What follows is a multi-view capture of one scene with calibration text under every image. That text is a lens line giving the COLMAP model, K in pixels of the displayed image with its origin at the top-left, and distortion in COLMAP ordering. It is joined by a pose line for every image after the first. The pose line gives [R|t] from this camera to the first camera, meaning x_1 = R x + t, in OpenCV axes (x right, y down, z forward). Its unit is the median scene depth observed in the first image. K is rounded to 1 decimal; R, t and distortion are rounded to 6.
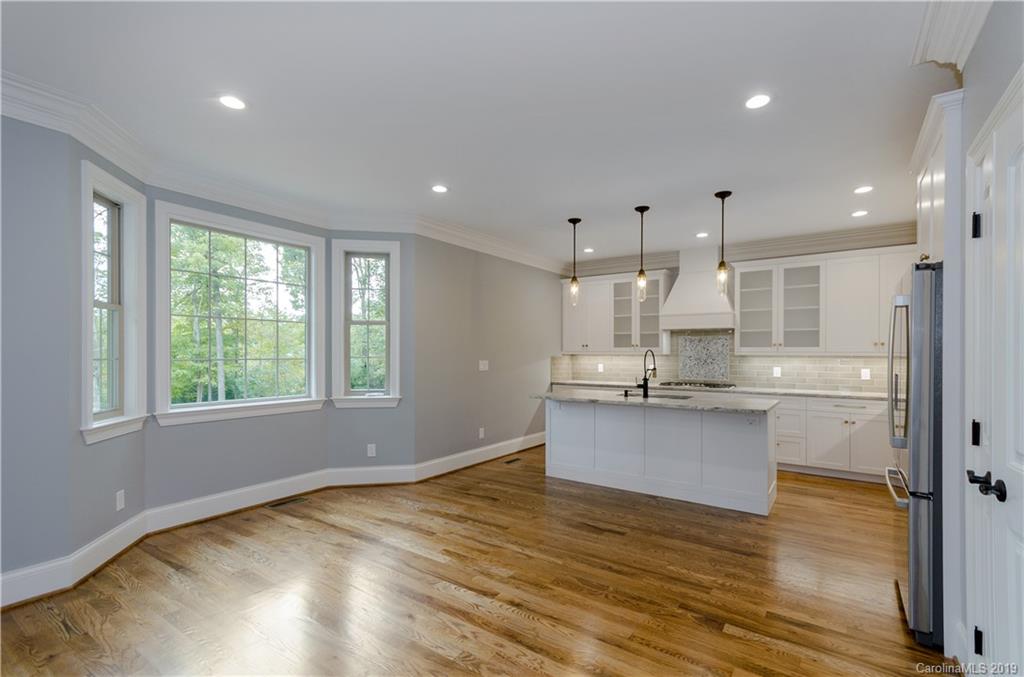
lens RADIAL K [[439.8, 0, 517.0], [0, 439.8, 362.4], [0, 0, 1]] dist [0.001125, 0.000251]
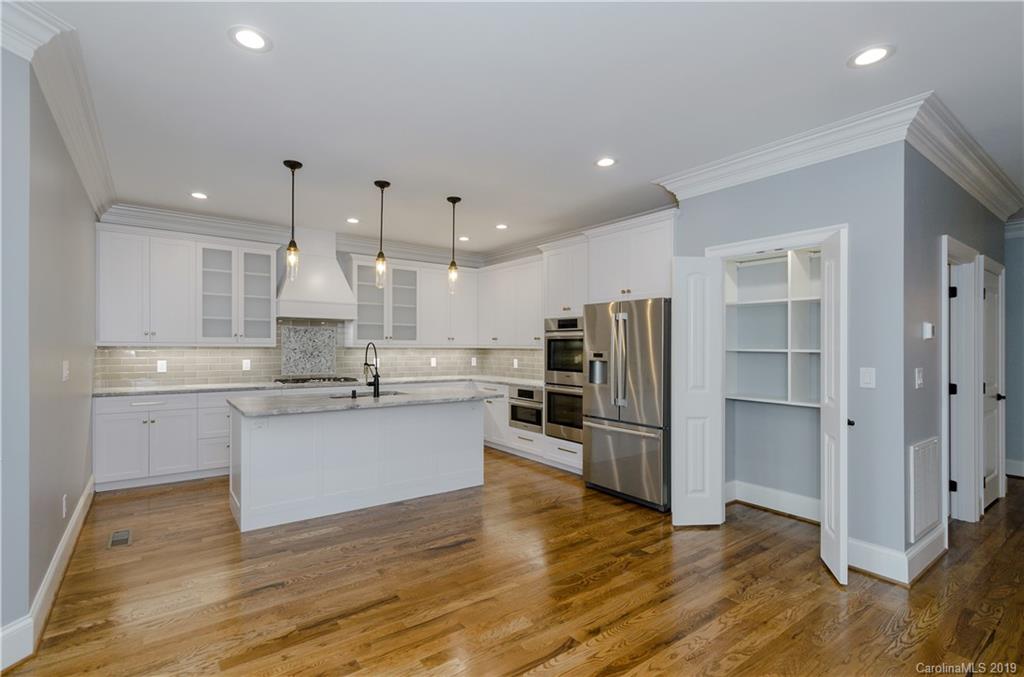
lens RADIAL K [[483.3, 0, 463.9], [0, 483.3, 345.5], [0, 0, 1]] dist [0.001375, 0.000249]
pose [[0.363064, -0.000258, 0.931764, -0.469680], [0.014132, 0.999886, -0.005230, -0.012262], [-0.931657, 0.015066, 0.363027, 0.410393]]
